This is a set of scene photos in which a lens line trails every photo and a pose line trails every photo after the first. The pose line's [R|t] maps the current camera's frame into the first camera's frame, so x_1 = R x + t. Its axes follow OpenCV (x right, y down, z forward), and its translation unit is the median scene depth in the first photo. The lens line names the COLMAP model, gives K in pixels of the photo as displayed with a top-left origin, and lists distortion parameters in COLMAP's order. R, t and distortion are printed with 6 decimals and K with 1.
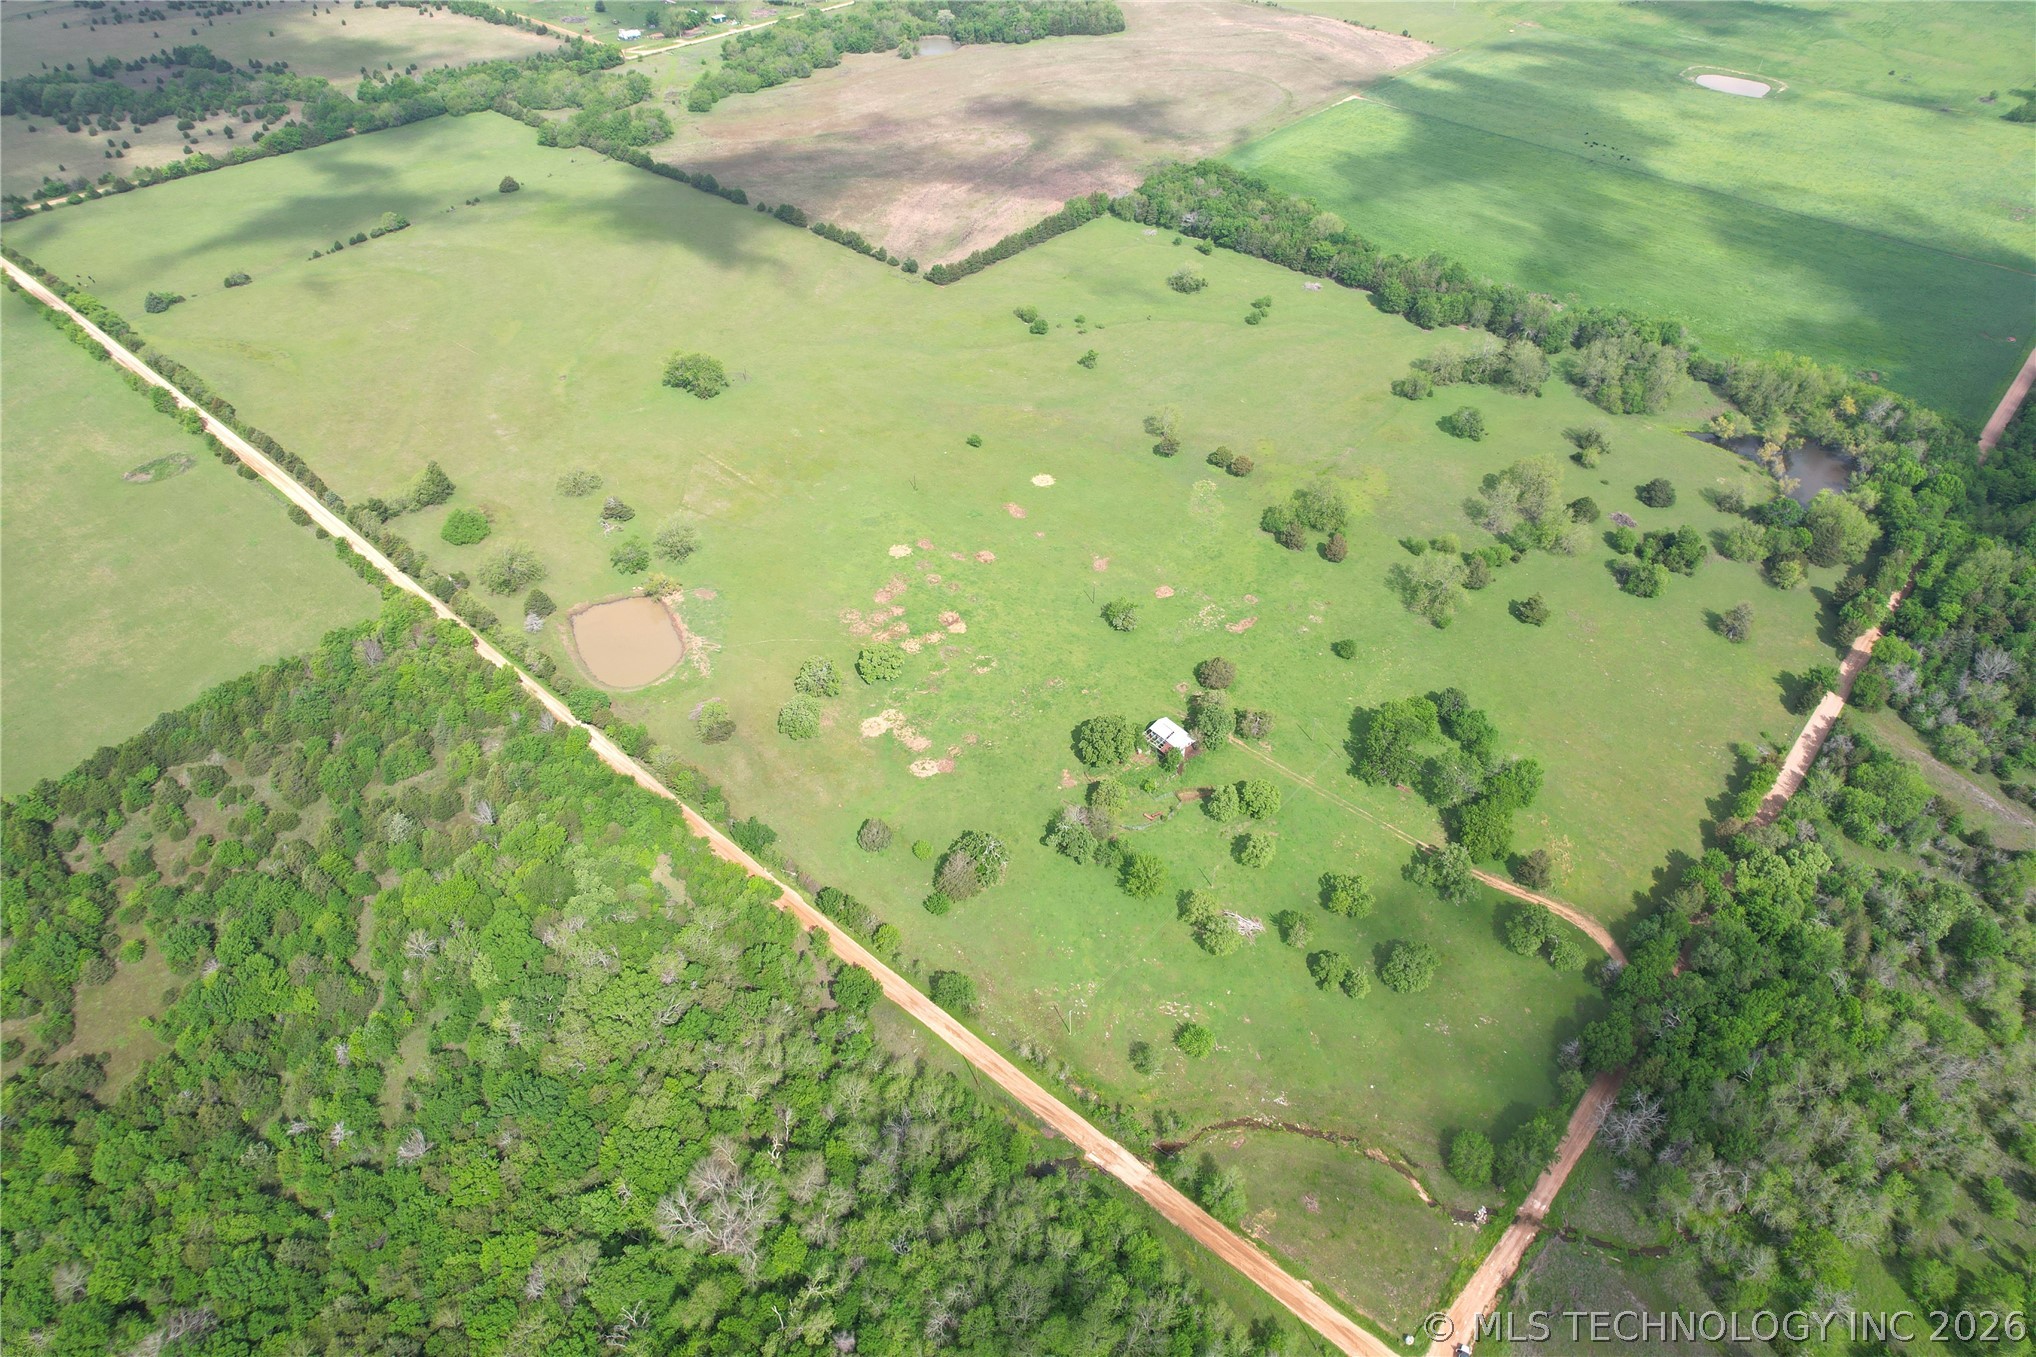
lens RADIAL K [[1302.4, 0, 1018.0], [0, 1302.4, 678.5], [0, 0, 1]] dist [-0.074693, 0.070381]
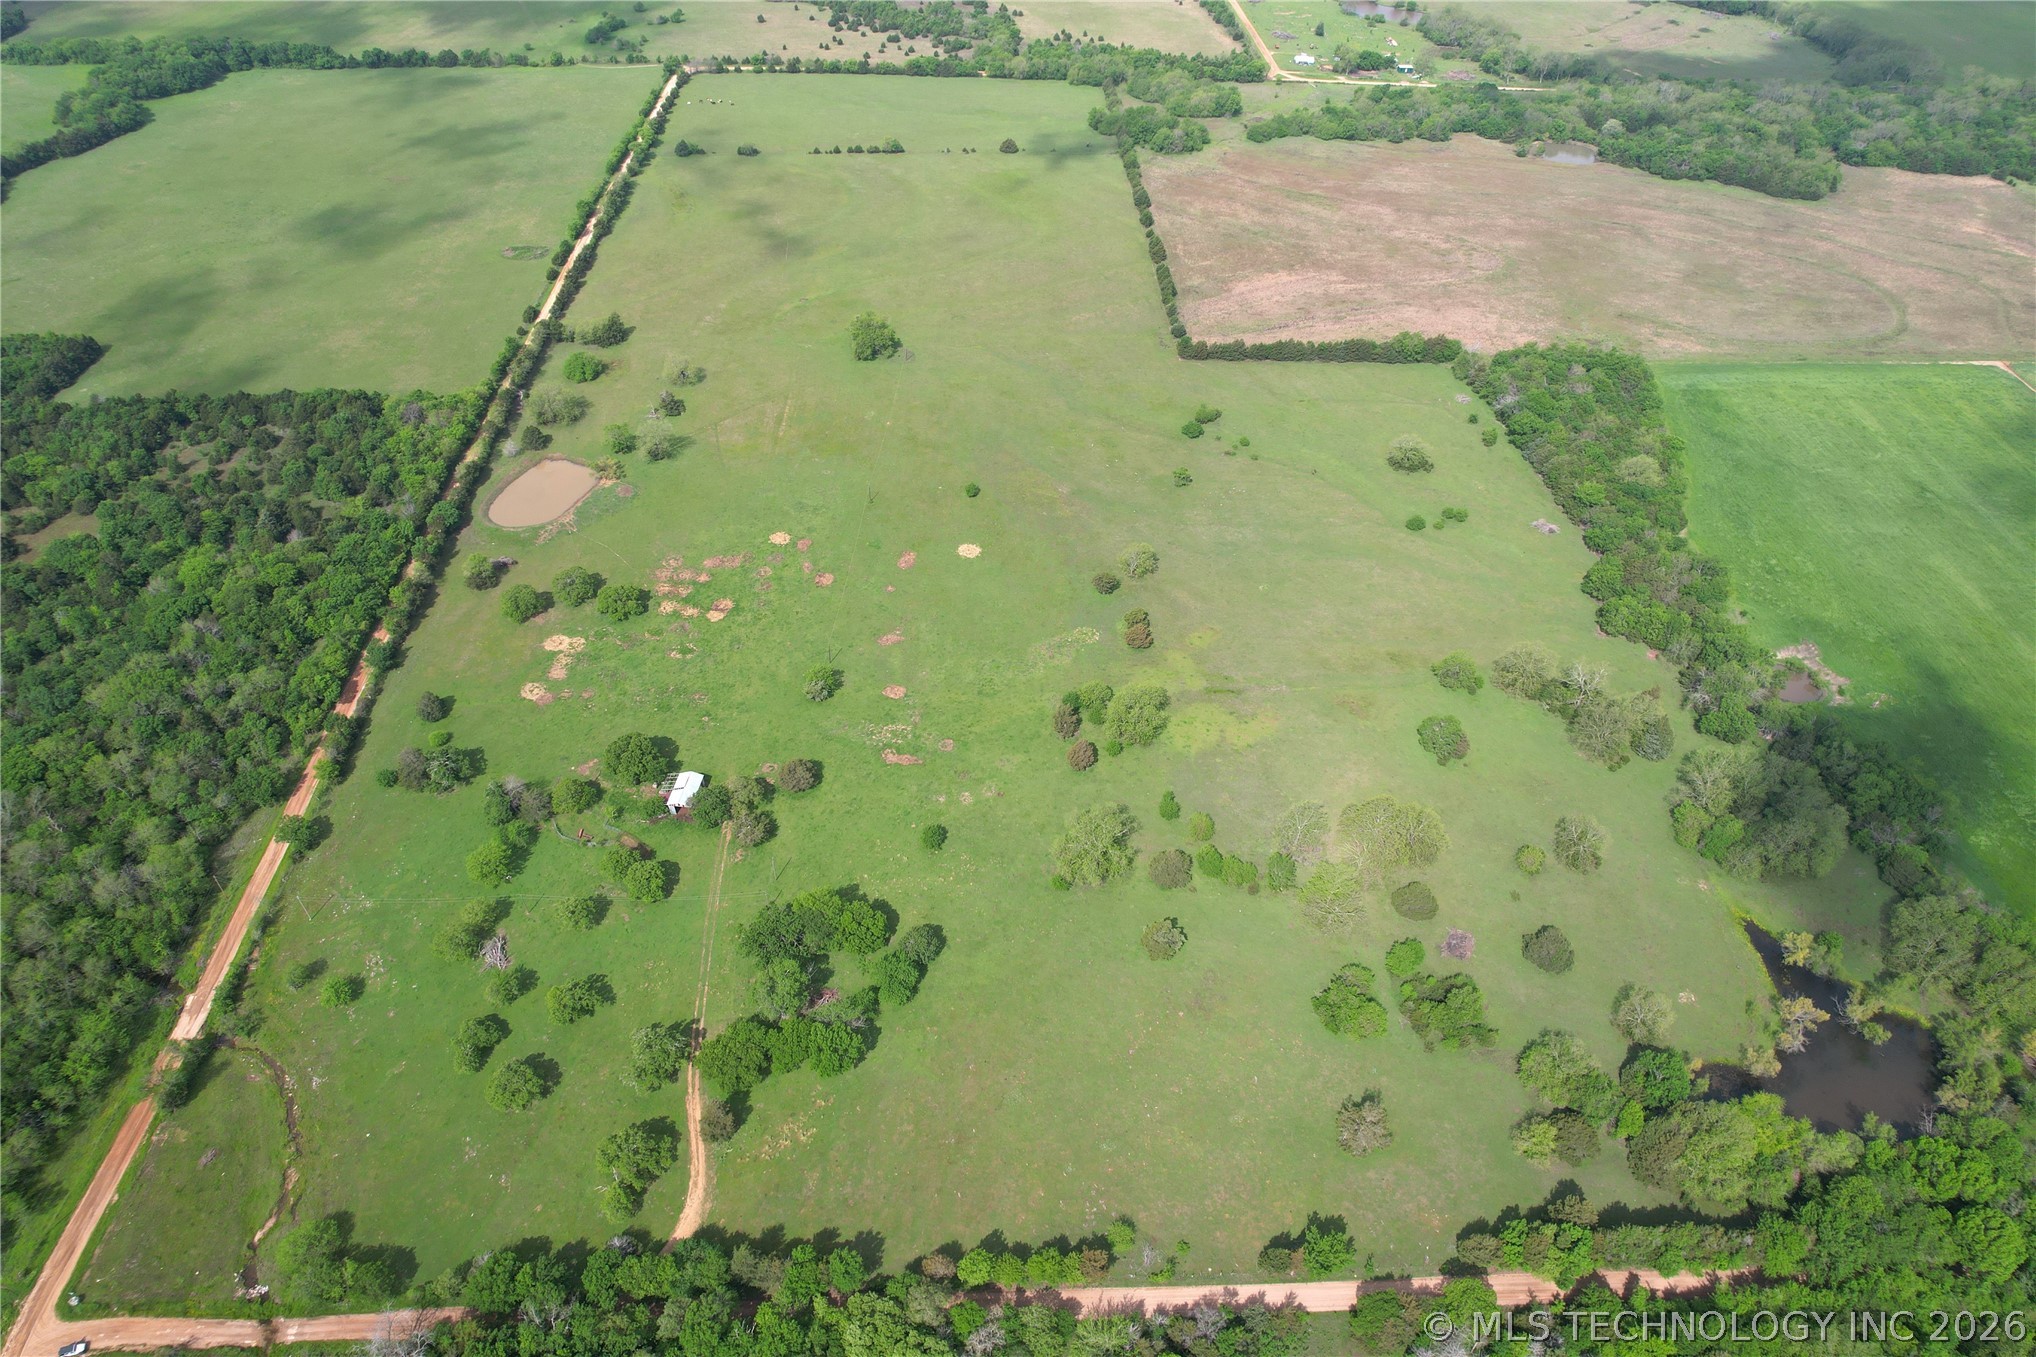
lens RADIAL K [[1302.4, 0, 1018.0], [0, 1302.4, 678.5], [0, 0, 1]] dist [-0.074693, 0.070381]
pose [[0.689147, 0.484319, -0.538991, 0.819047], [-0.494002, 0.858194, 0.139518, -0.303467], [0.530130, 0.170114, 0.830677, 0.337531]]
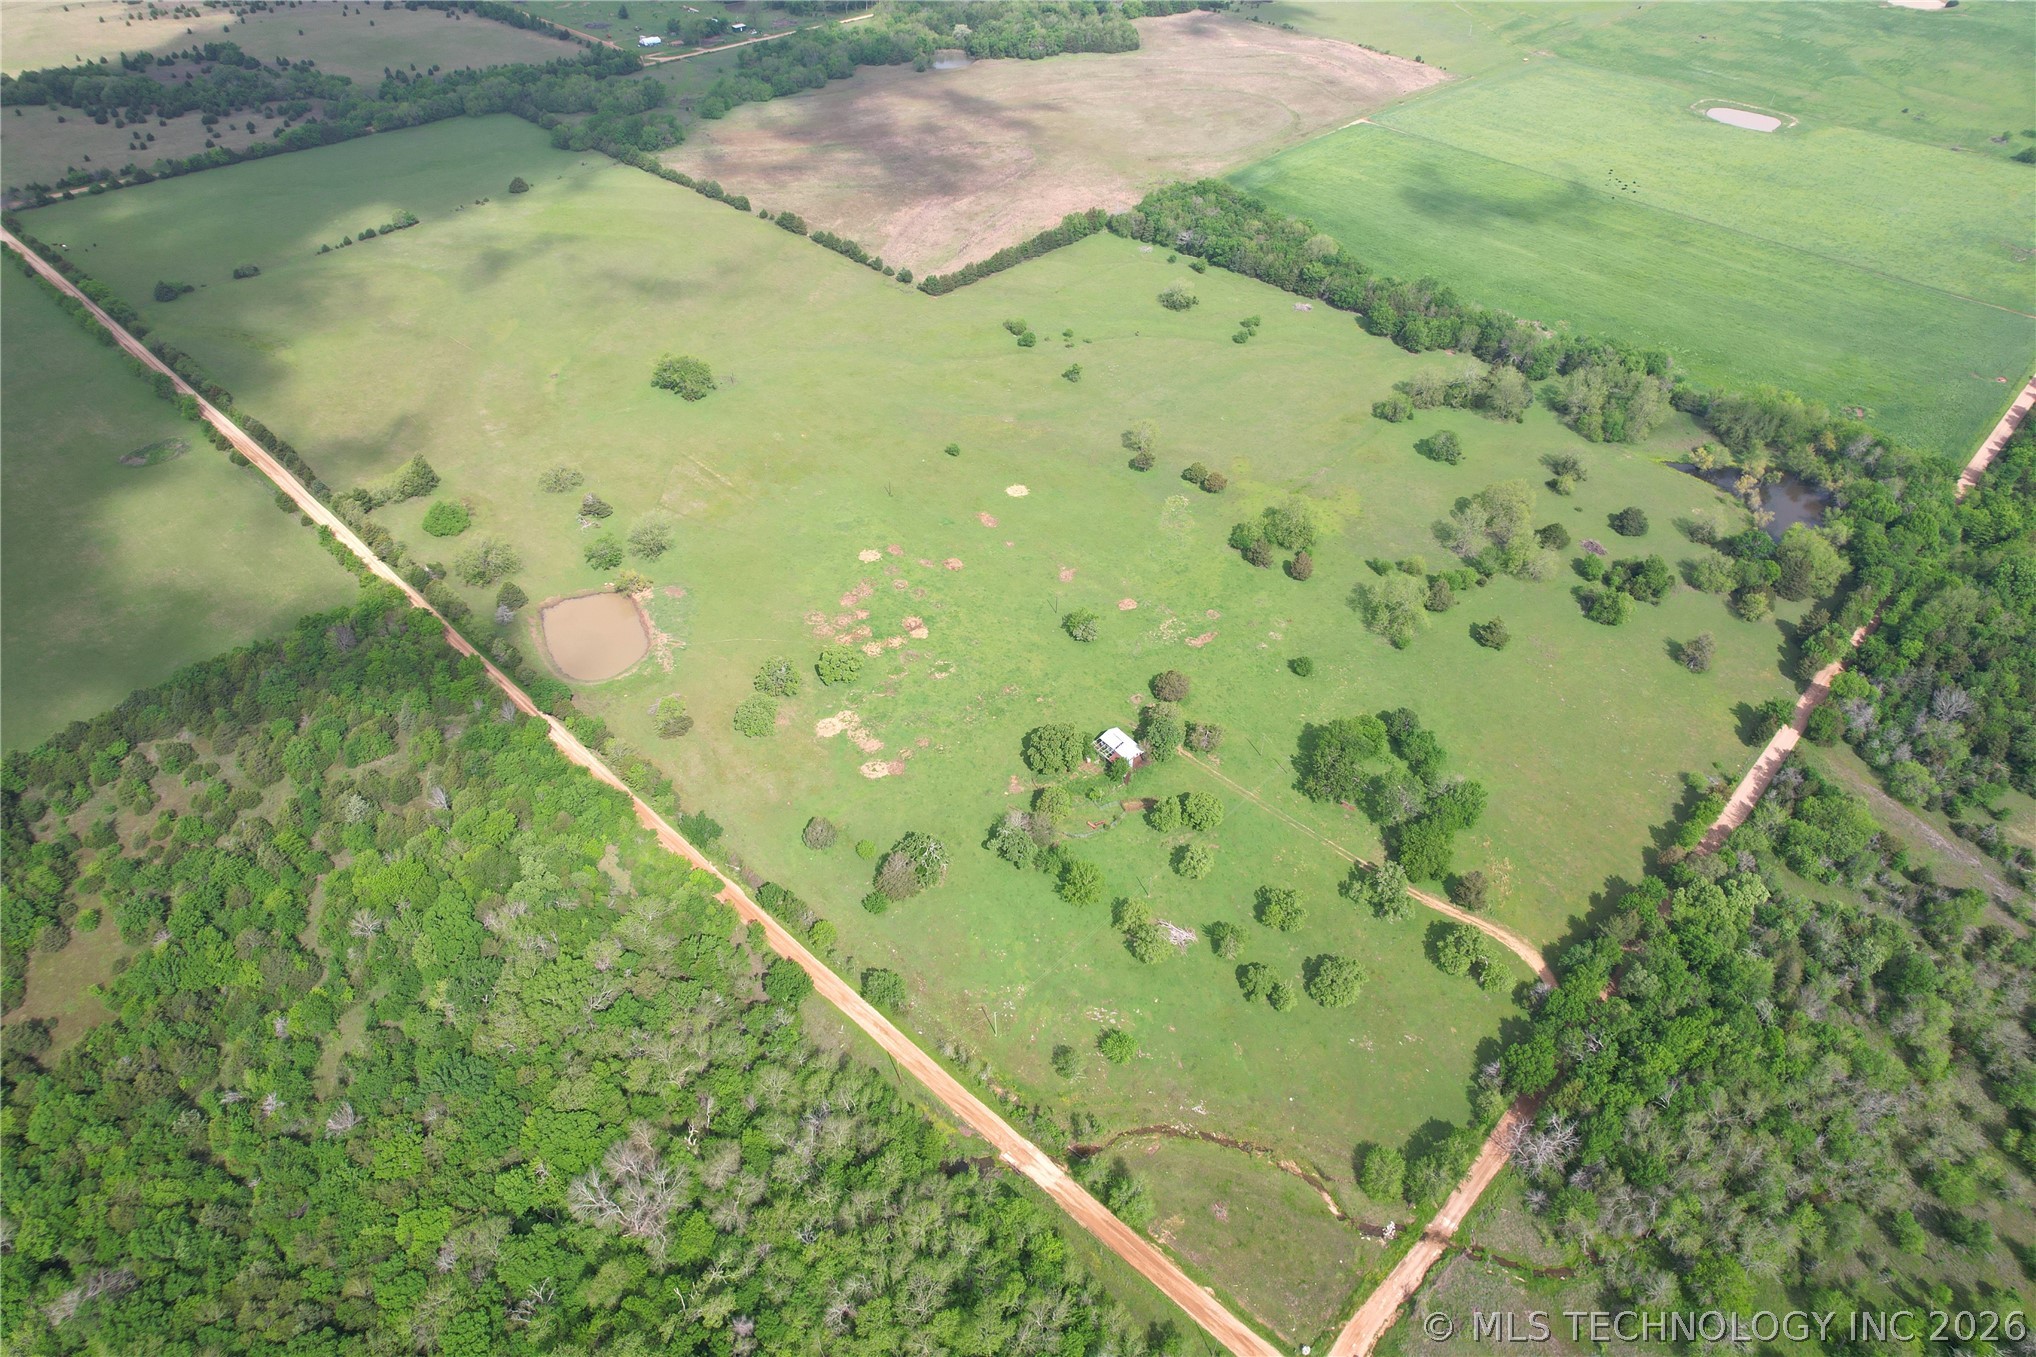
lens RADIAL K [[1302.4, 0, 1018.0], [0, 1302.4, 678.5], [0, 0, 1]] dist [-0.074693, 0.070381]
pose [[0.999306, 0.032948, -0.017357, 0.057642], [-0.033117, 0.999406, -0.009537, 0.004212], [0.017032, 0.010106, 0.999804, -0.012599]]
